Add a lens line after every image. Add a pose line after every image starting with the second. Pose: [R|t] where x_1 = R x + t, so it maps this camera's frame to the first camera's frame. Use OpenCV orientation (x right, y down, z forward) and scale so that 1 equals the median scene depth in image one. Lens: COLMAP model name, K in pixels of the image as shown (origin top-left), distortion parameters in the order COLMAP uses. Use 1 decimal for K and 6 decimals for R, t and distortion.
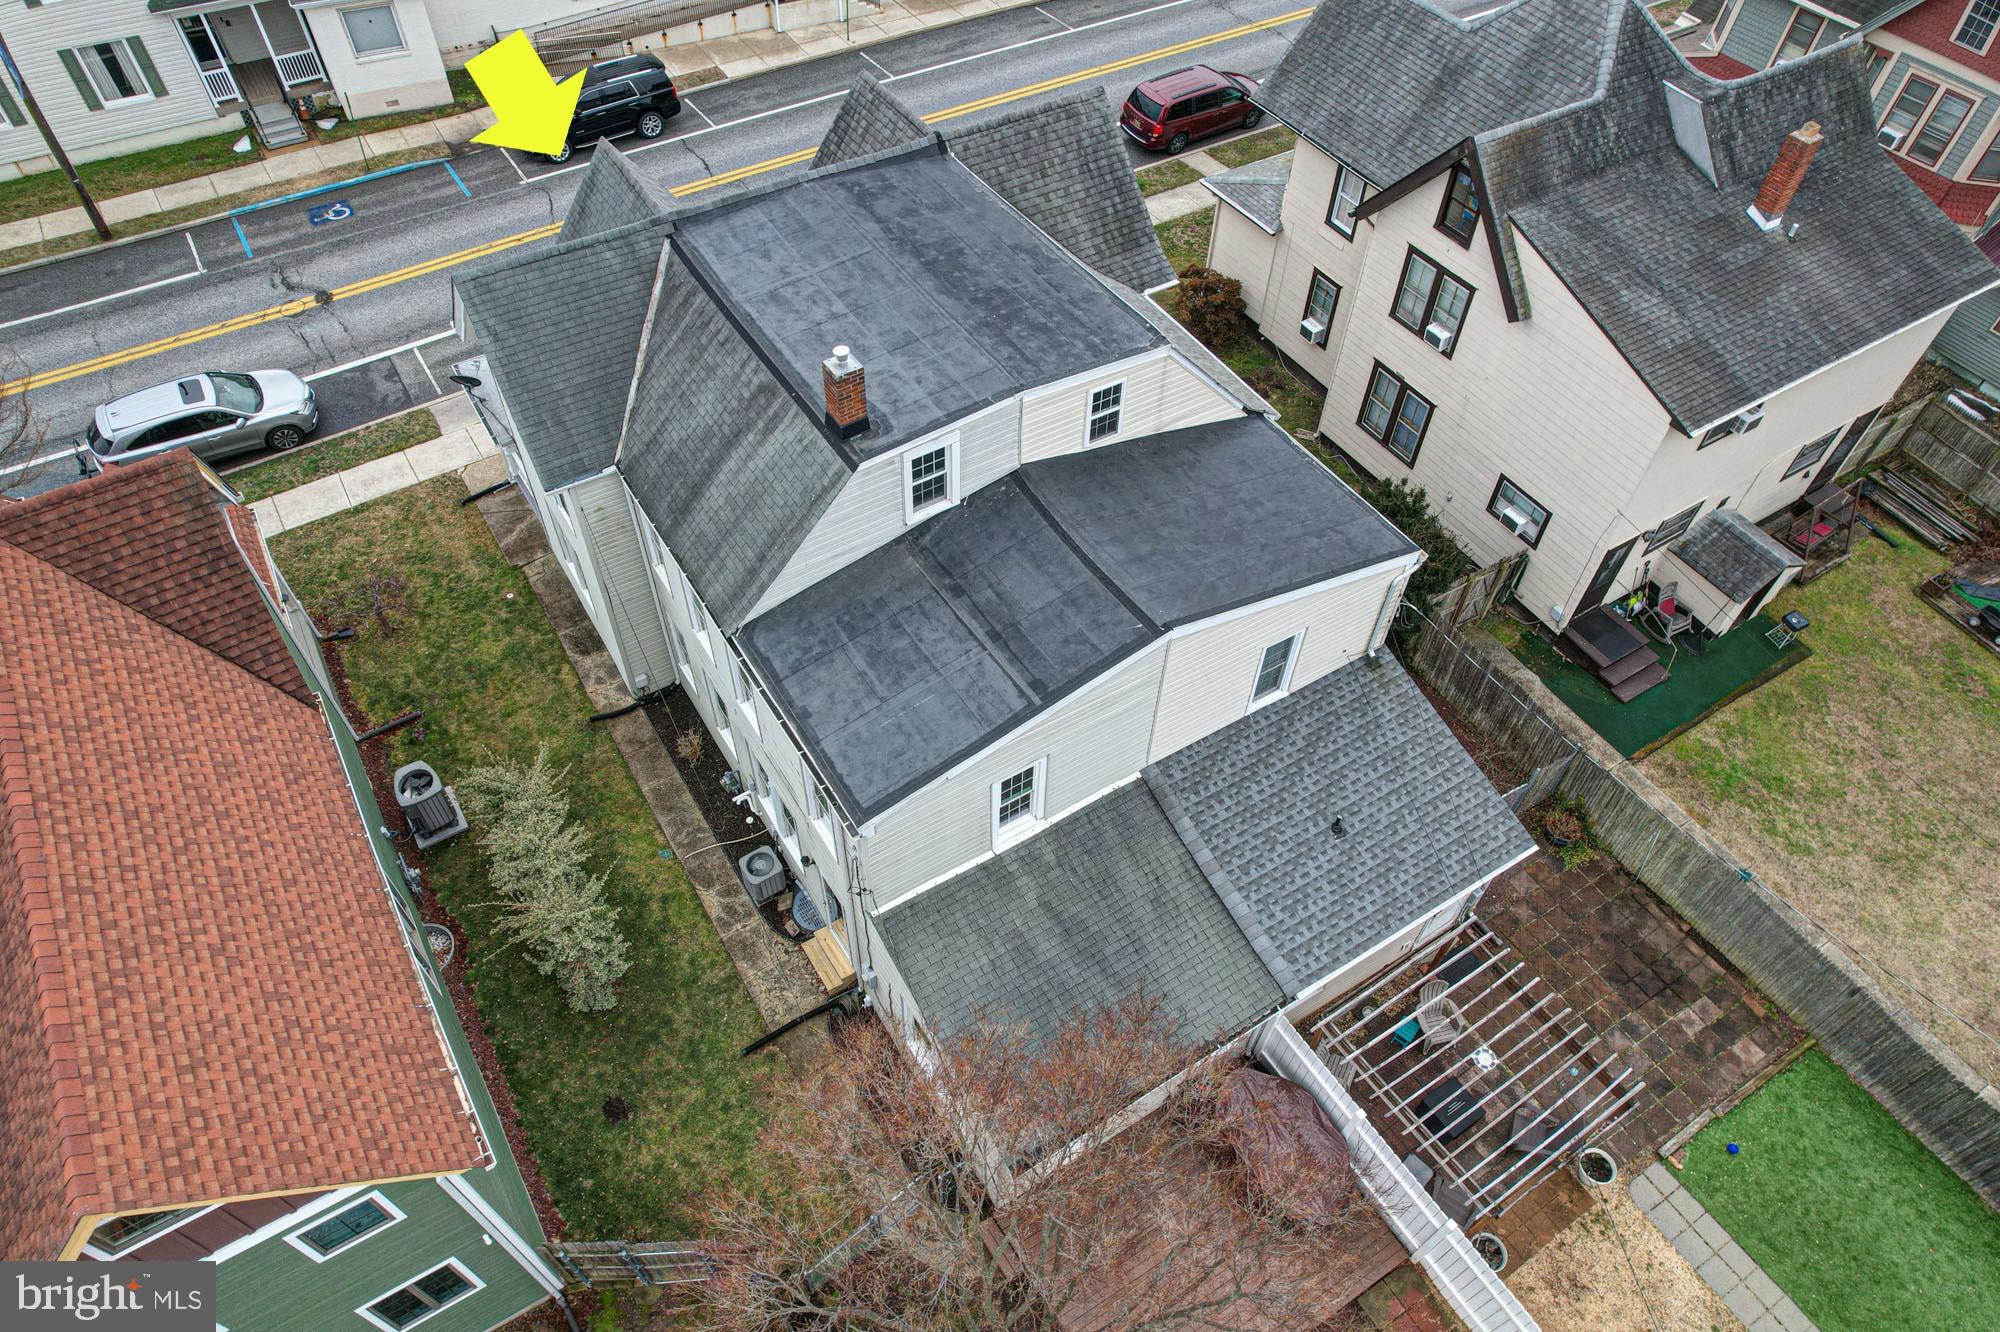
lens RADIAL K [[1283.6, 0, 992.4], [0, 1283.6, 684.8], [0, 0, 1]] dist [-0.078846, 0.073473]
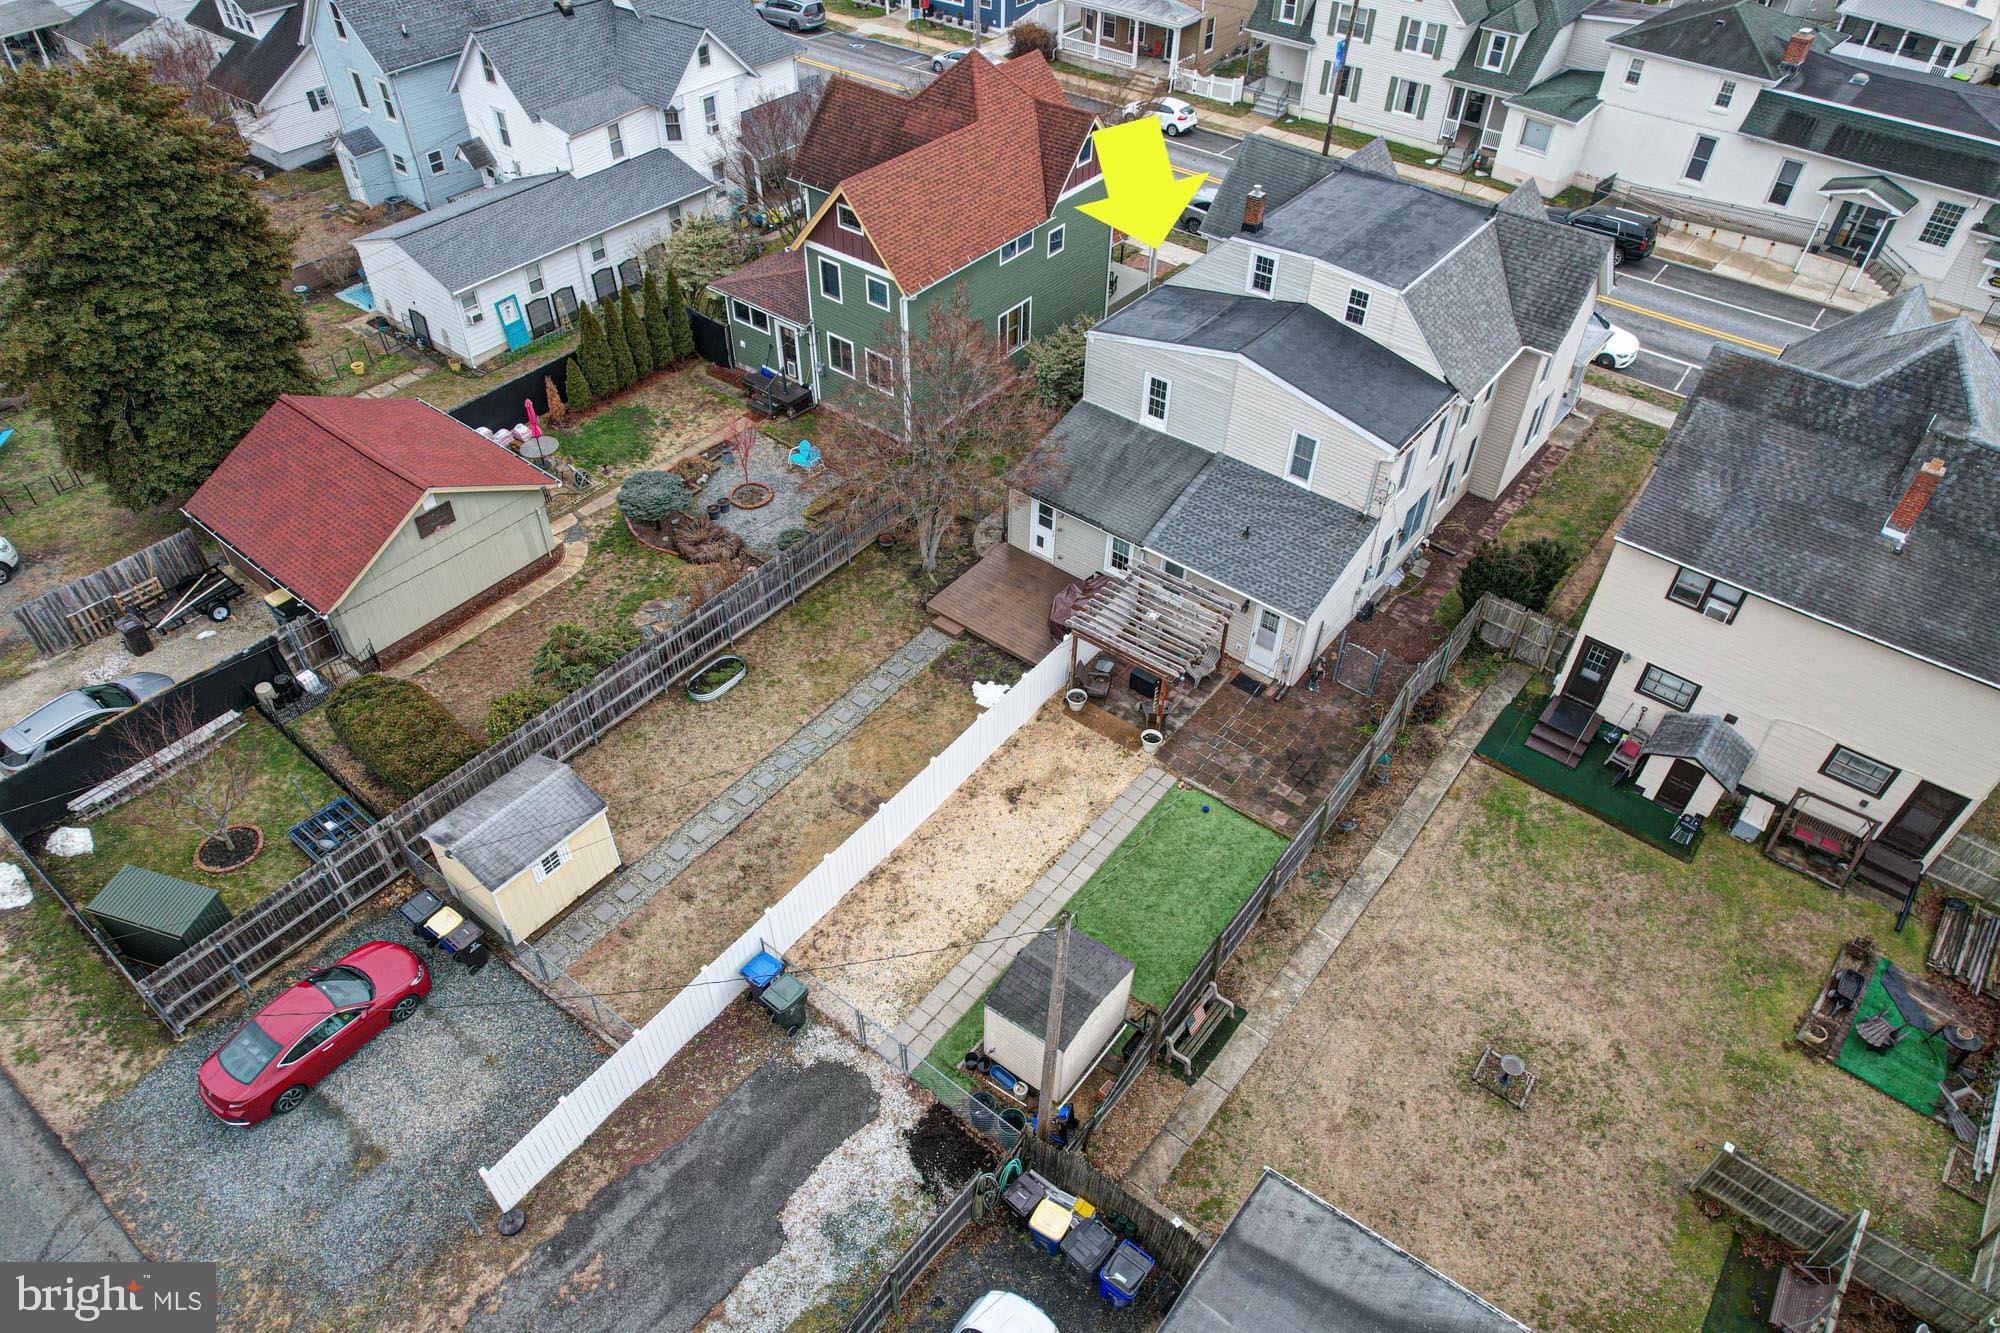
lens RADIAL K [[1283.6, 0, 992.4], [0, 1283.6, 685.3], [0, 0, 1]] dist [-0.078846, 0.073473]
pose [[0.339888, 0.637133, -0.691764, 1.224369], [-0.735627, 0.638386, 0.226531, 0.085111], [0.585943, 0.431884, 0.685672, -0.258769]]
